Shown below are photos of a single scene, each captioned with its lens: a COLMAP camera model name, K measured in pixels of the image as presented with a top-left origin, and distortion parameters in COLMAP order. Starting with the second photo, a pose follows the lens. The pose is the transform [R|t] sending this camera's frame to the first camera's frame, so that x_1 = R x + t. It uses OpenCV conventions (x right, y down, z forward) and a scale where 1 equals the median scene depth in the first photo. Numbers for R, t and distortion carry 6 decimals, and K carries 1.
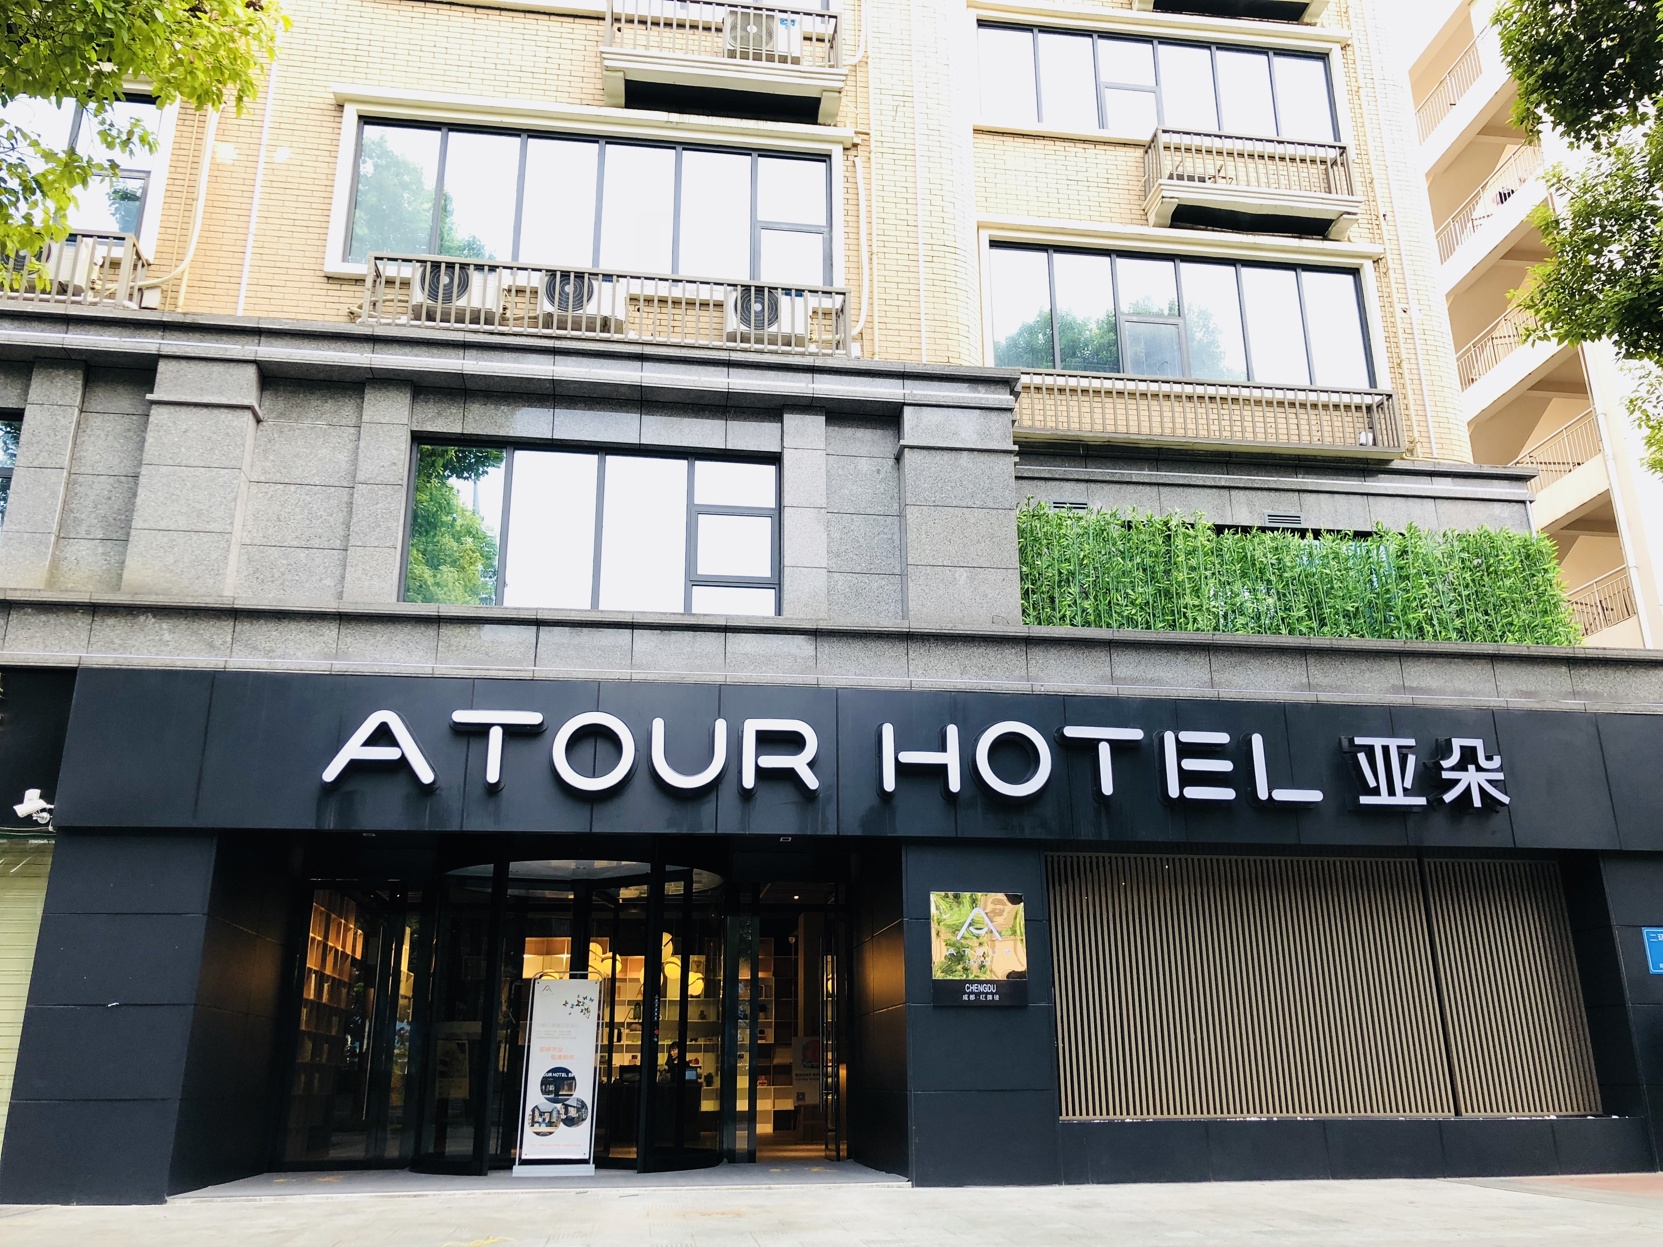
lens RADIAL K [[1362.8, 0, 830.3], [0, 1362.8, 624.8], [0, 0, 1]] dist [-0.008582, -0.009975]
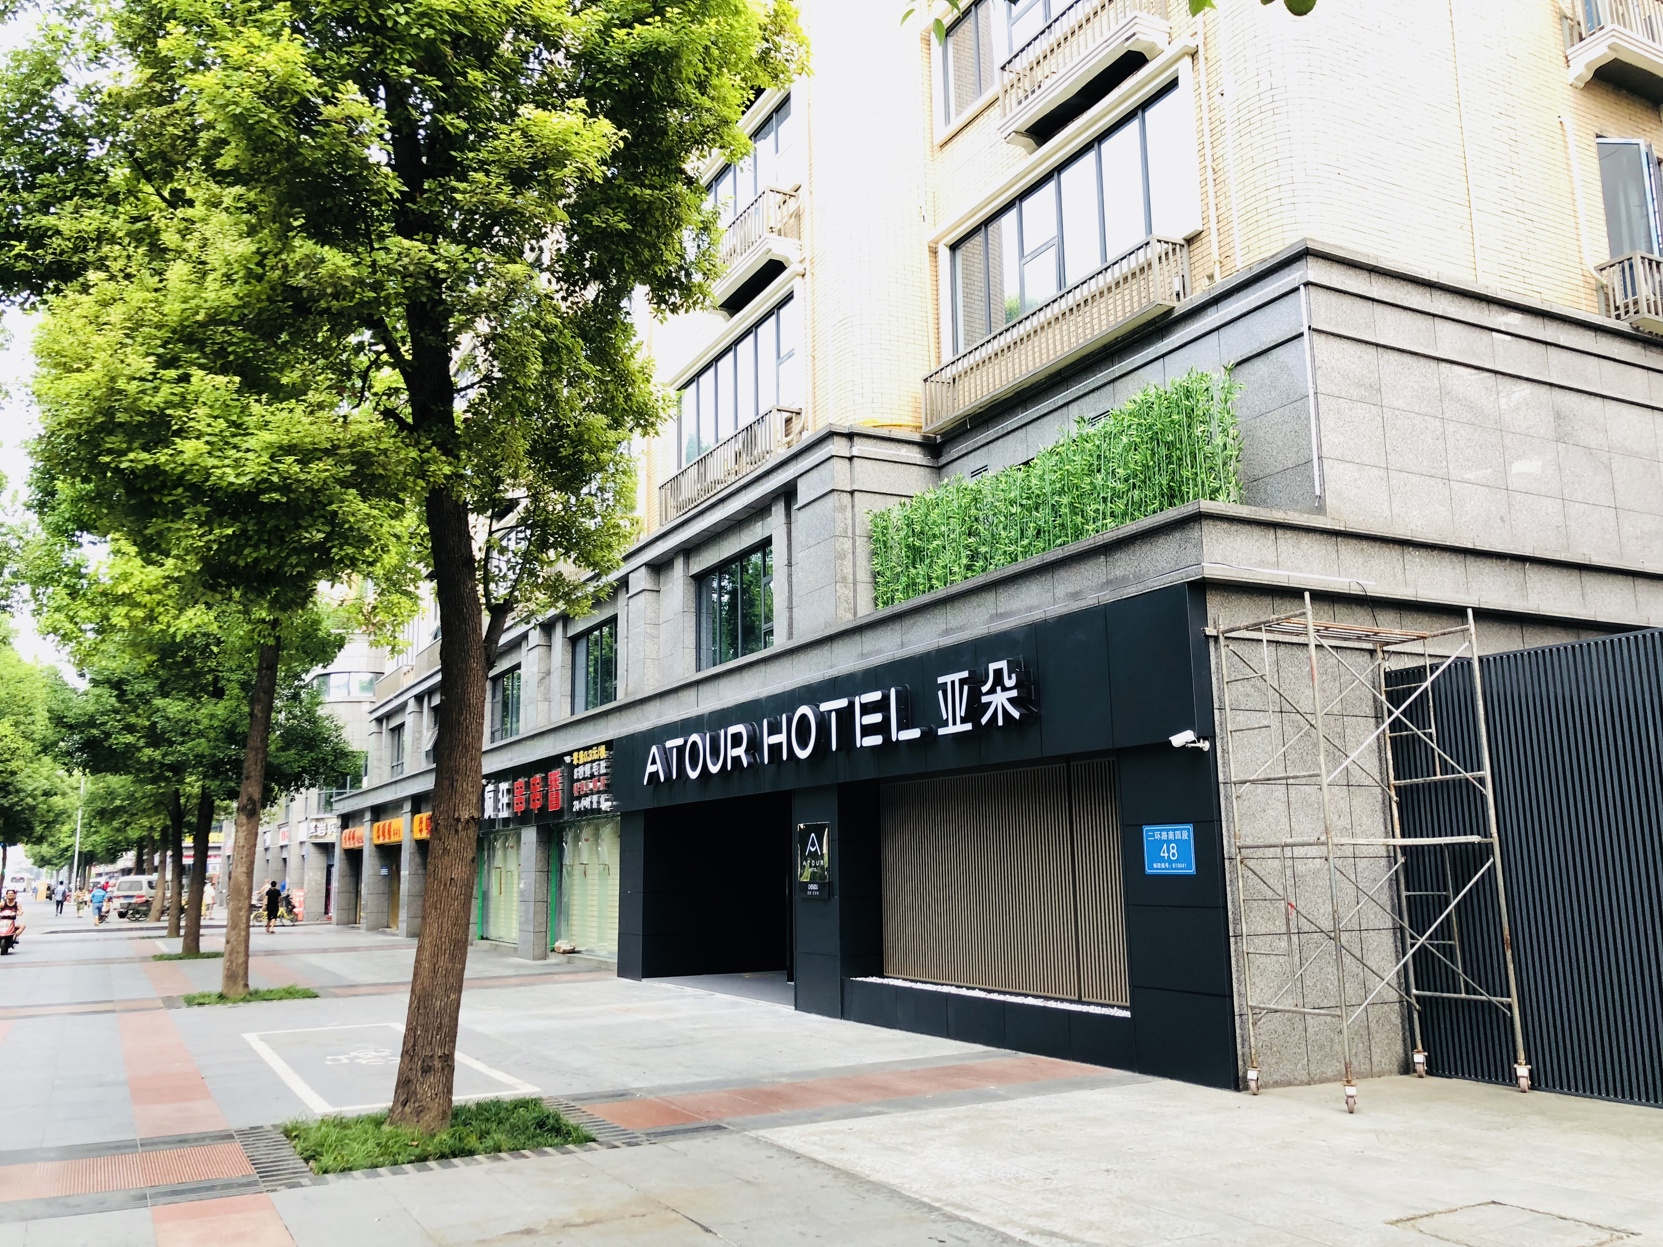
lens RADIAL K [[1362.8, 0, 831.5], [0, 1362.8, 620.9], [0, 0, 1]] dist [-0.008582, -0.009975]
pose [[0.340531, -0.165506, -0.925552, 1.451656], [0.314567, 0.947713, -0.053733, 0.070709], [0.886051, -0.272850, 0.374789, 0.494480]]
